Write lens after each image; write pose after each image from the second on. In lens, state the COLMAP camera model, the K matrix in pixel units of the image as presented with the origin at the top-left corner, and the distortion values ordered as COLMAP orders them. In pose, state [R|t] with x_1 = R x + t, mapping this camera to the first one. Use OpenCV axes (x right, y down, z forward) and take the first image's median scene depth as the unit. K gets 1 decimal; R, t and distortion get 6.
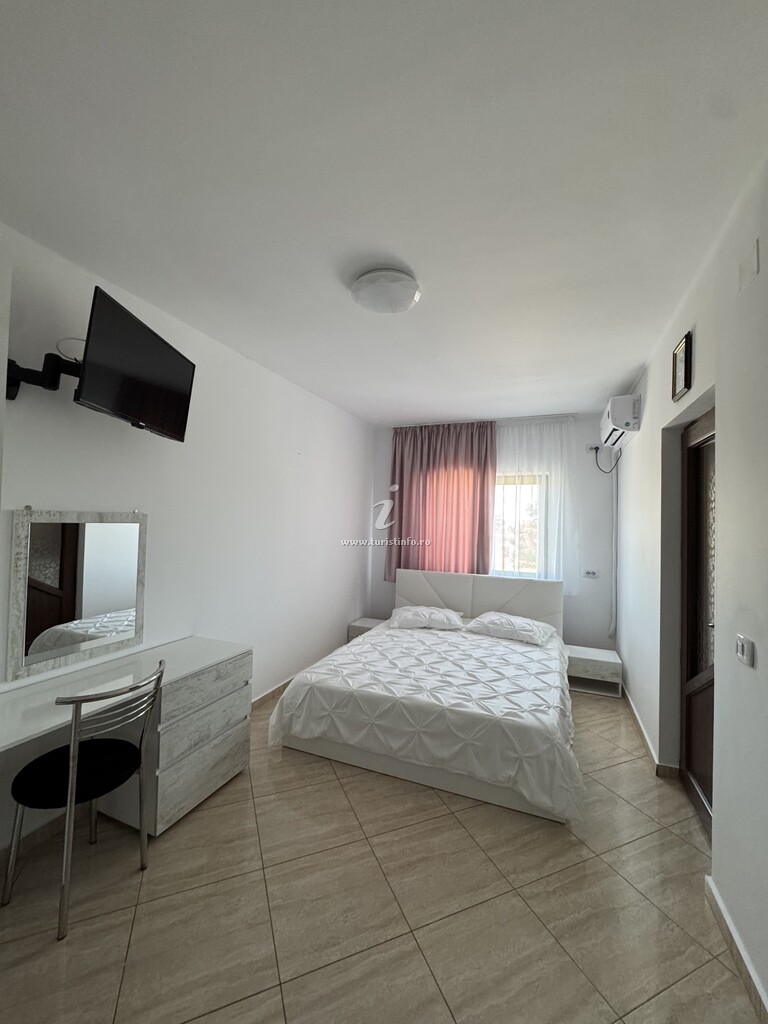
lens RADIAL K [[411.1, 0, 383.5], [0, 411.1, 509.3], [0, 0, 1]] dist [-0.003434, 0.000229]
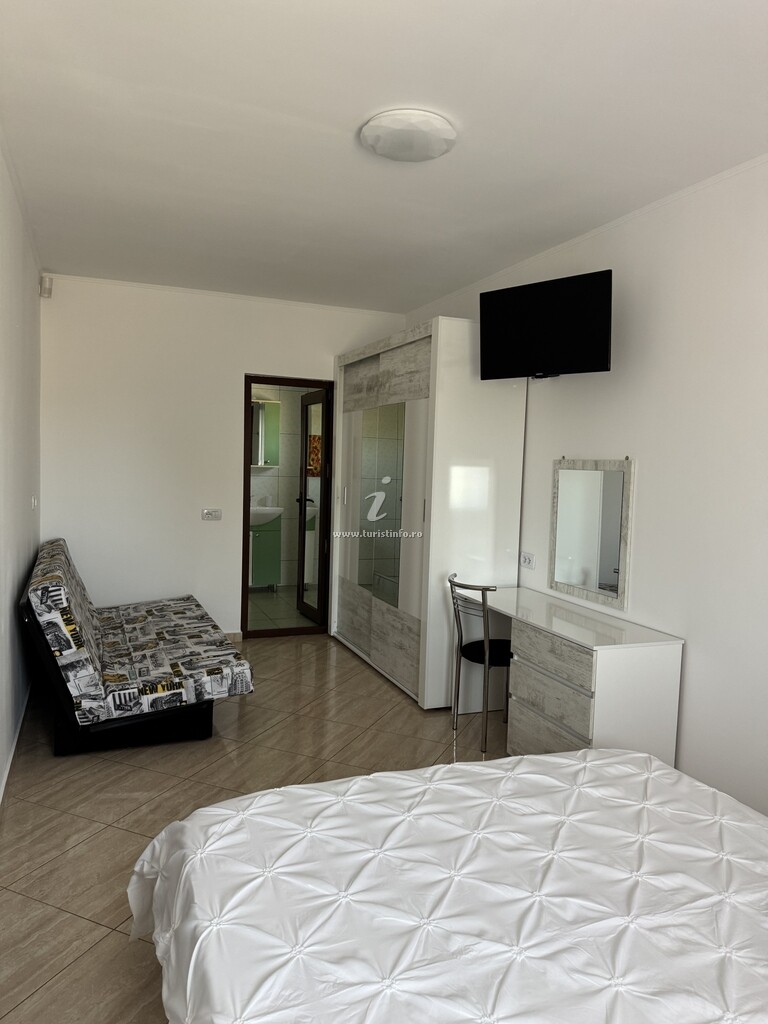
lens RADIAL K [[708.8, 0, 385.6], [0, 708.8, 512.2], [0, 0, 1]] dist [0.006808, 0.000624]
pose [[-0.721930, -0.006832, -0.691932, 0.880235], [-0.035467, 0.999002, 0.027140, 0.103701], [0.691056, 0.044133, -0.721452, 1.866656]]
